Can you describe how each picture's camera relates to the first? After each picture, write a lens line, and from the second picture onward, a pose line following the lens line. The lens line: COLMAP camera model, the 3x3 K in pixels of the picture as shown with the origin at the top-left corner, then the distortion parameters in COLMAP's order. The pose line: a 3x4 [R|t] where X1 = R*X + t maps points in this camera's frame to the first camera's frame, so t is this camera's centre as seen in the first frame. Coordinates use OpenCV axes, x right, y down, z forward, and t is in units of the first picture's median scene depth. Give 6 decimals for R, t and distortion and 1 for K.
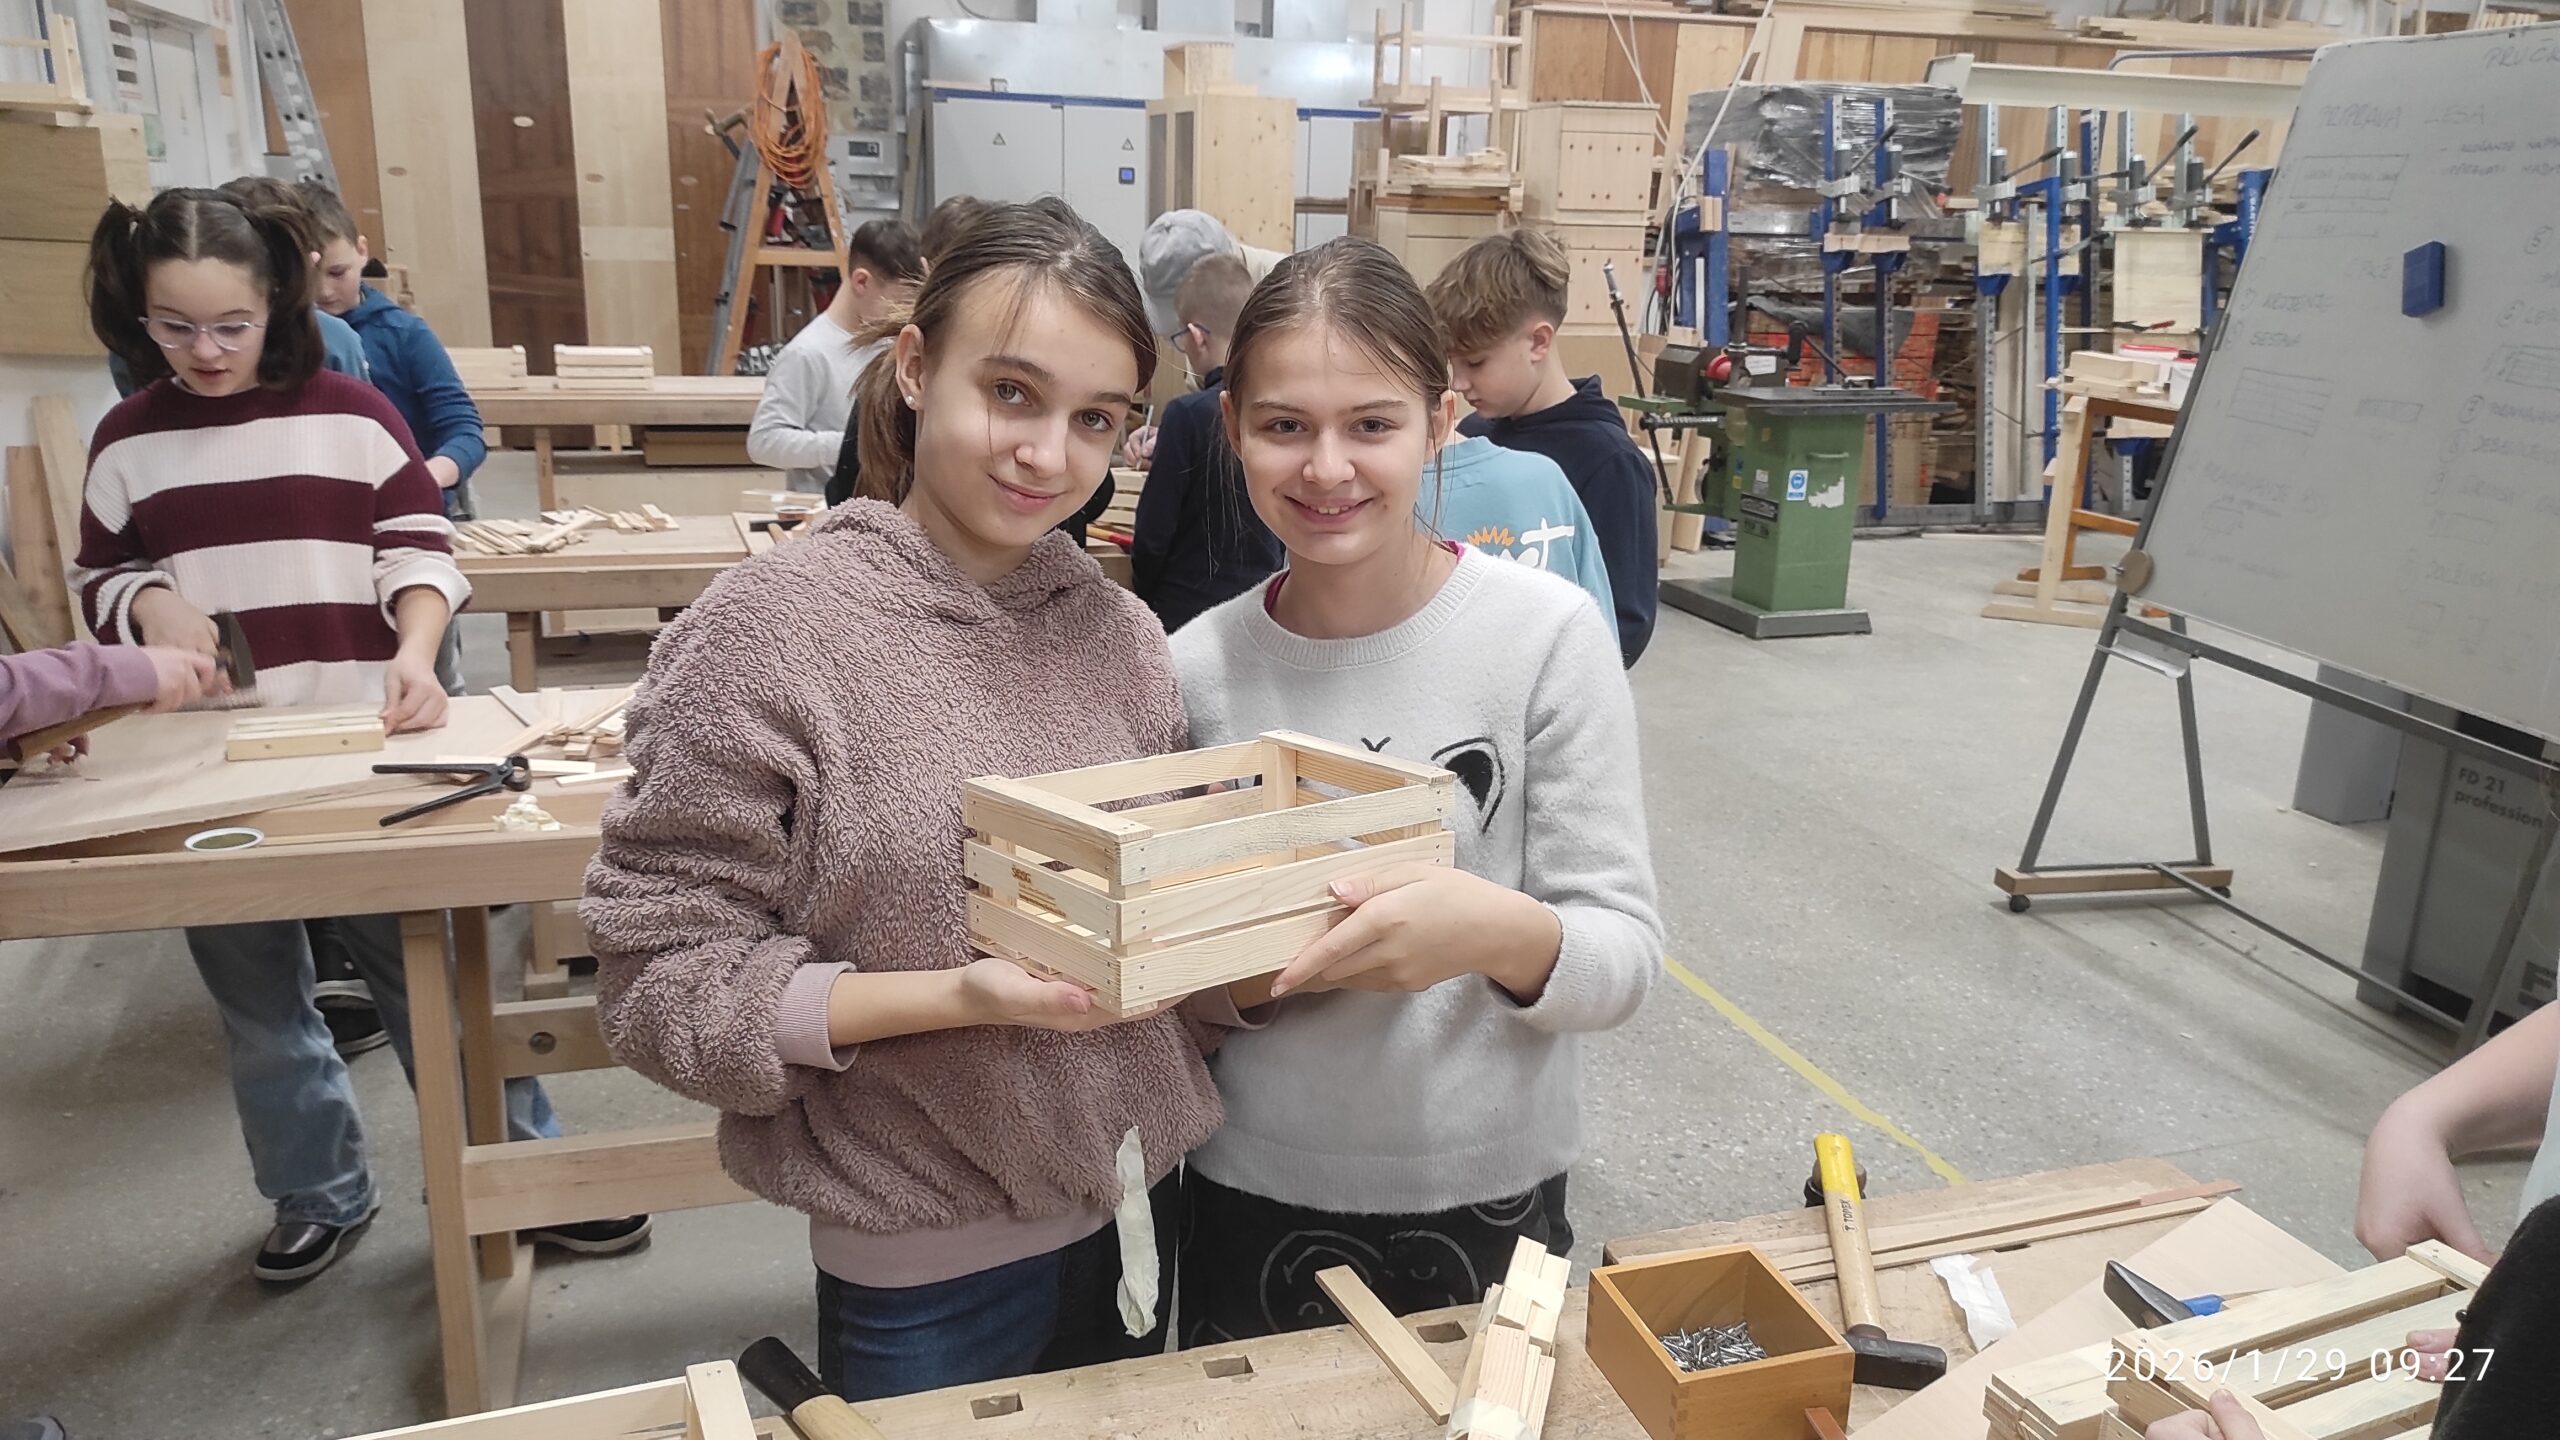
lens RADIAL K [[1860.2, 0, 1287.6], [0, 1860.2, 721.6], [0, 0, 1]] dist [0.055905, -0.064910]
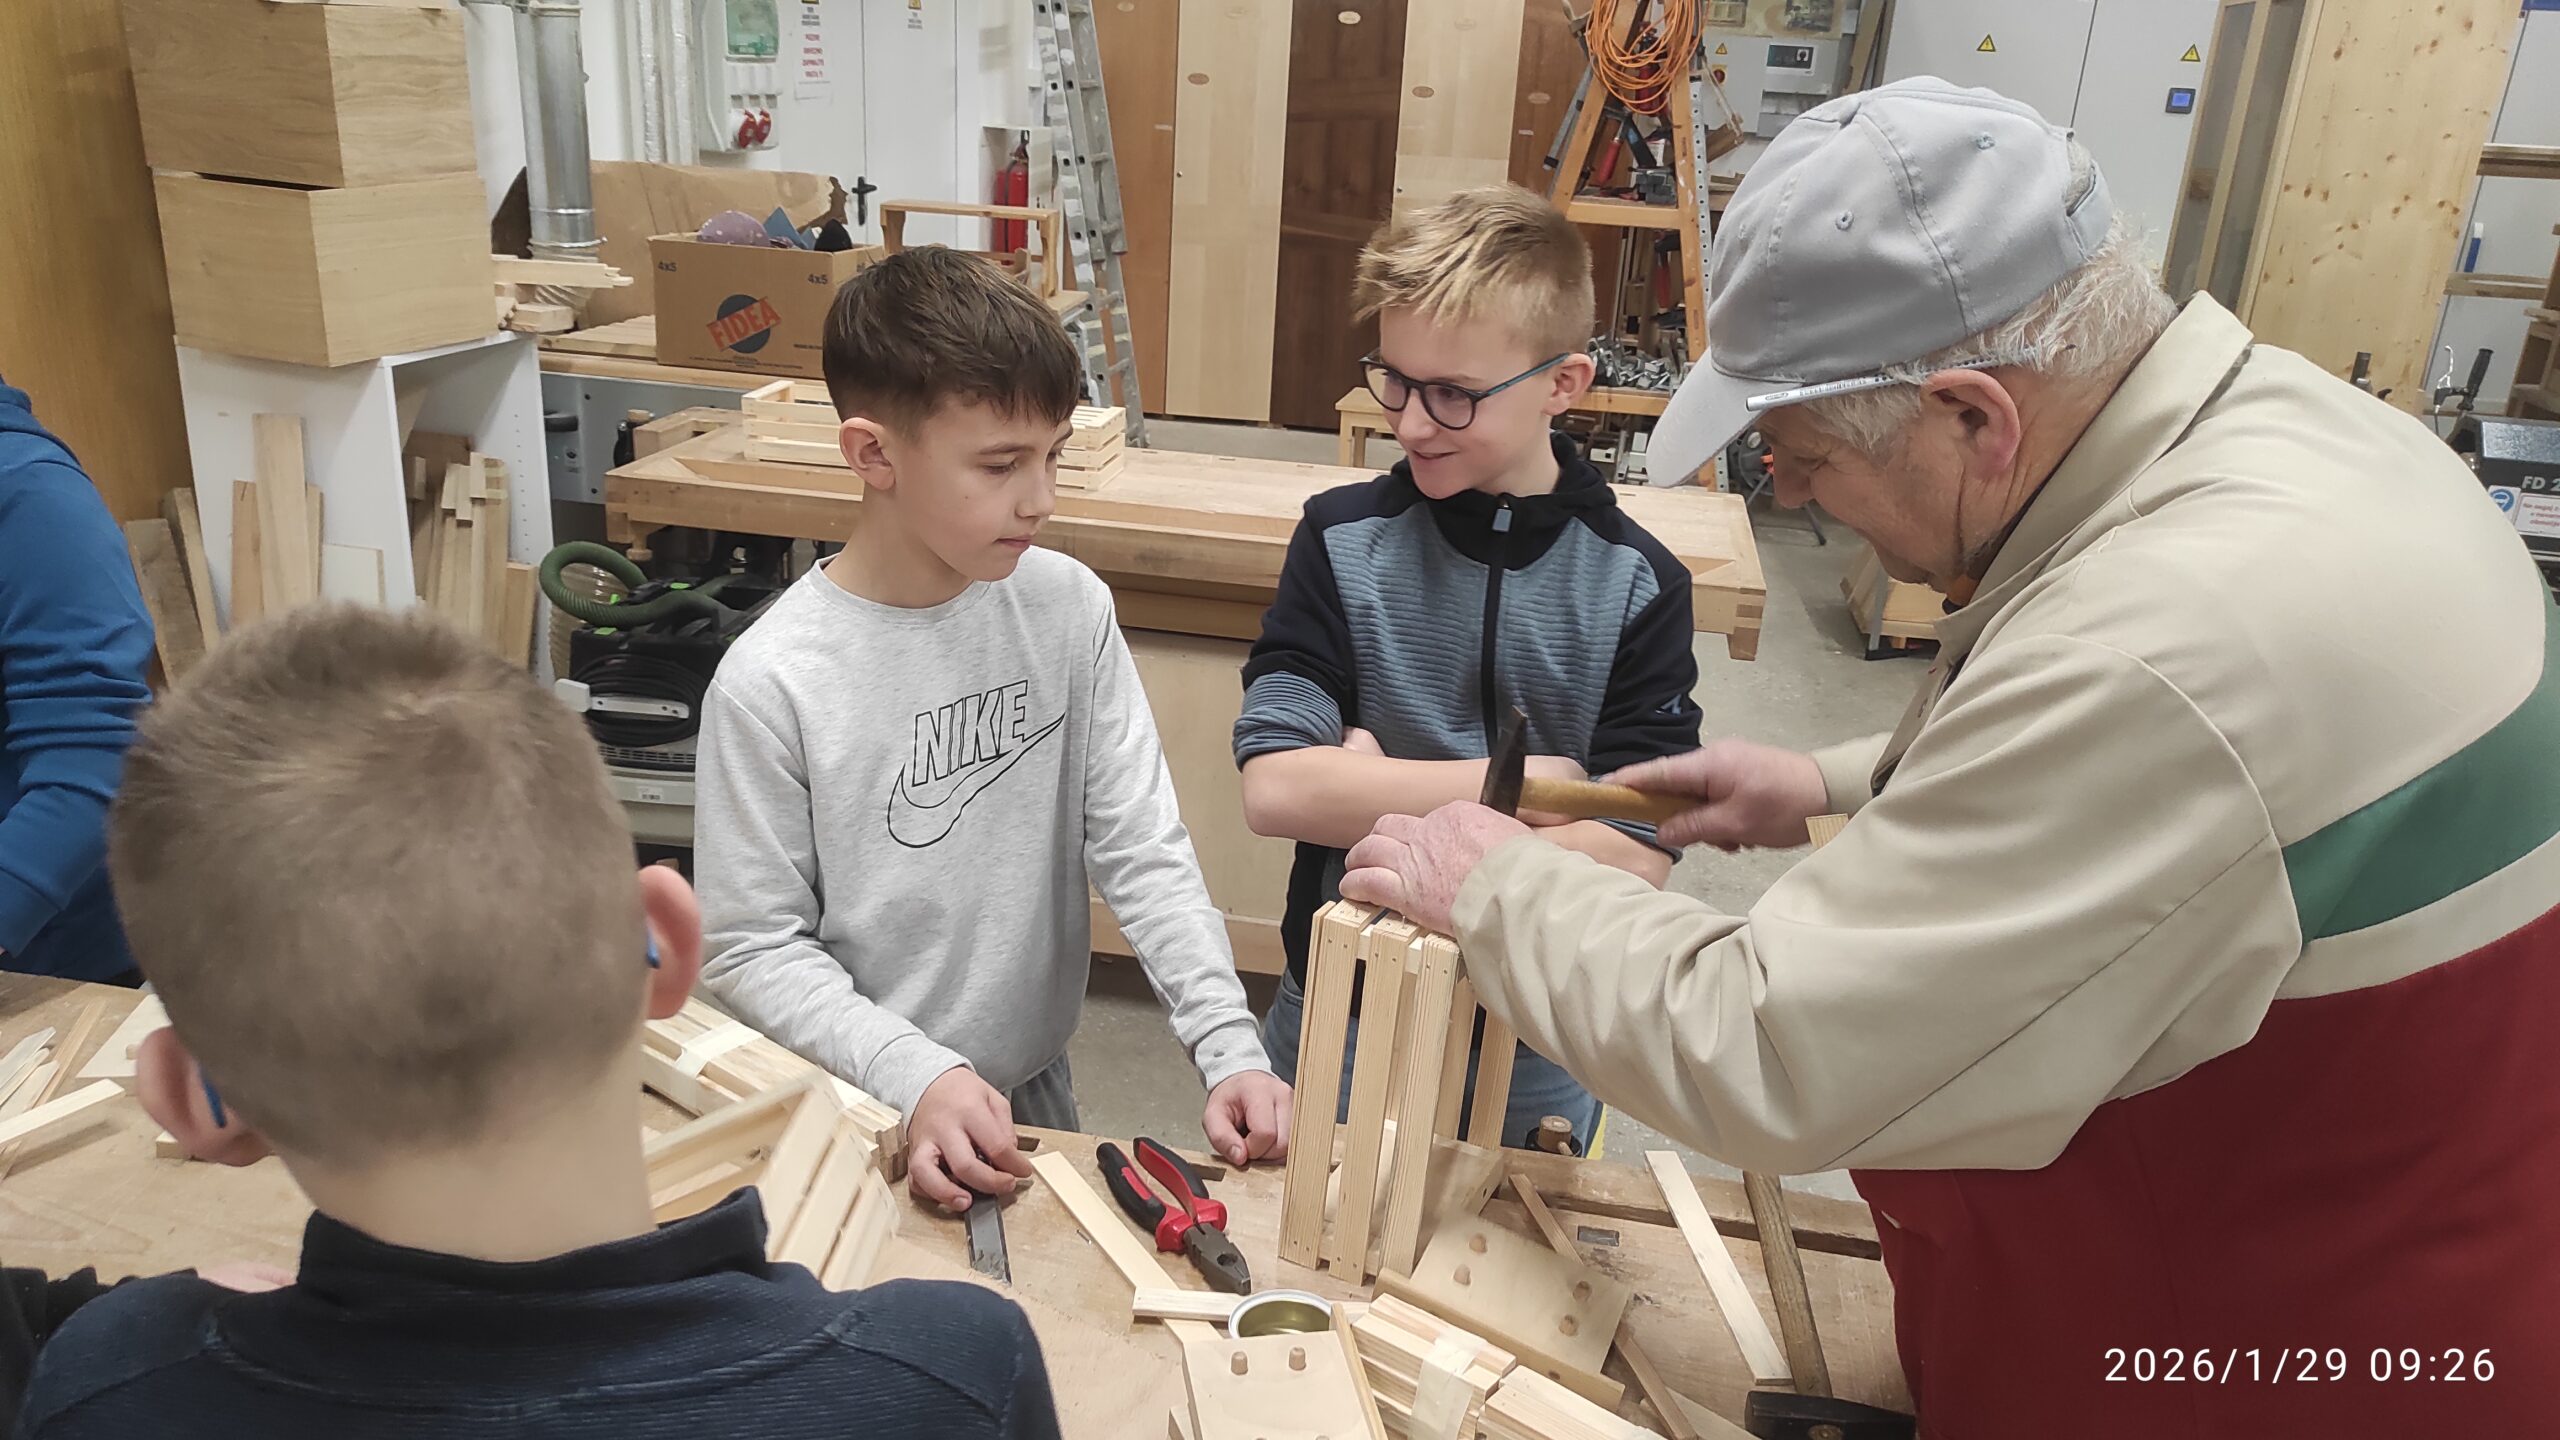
lens RADIAL K [[1878.6, 0, 1267.9], [0, 1878.6, 730.4], [0, 0, 1]] dist [0.066175, -0.074081]
pose [[0.861952, 0.186490, -0.471446, -0.005810], [-0.164307, 0.982456, 0.088227, -0.096485], [0.479628, 0.001414, 0.877471, 0.307405]]
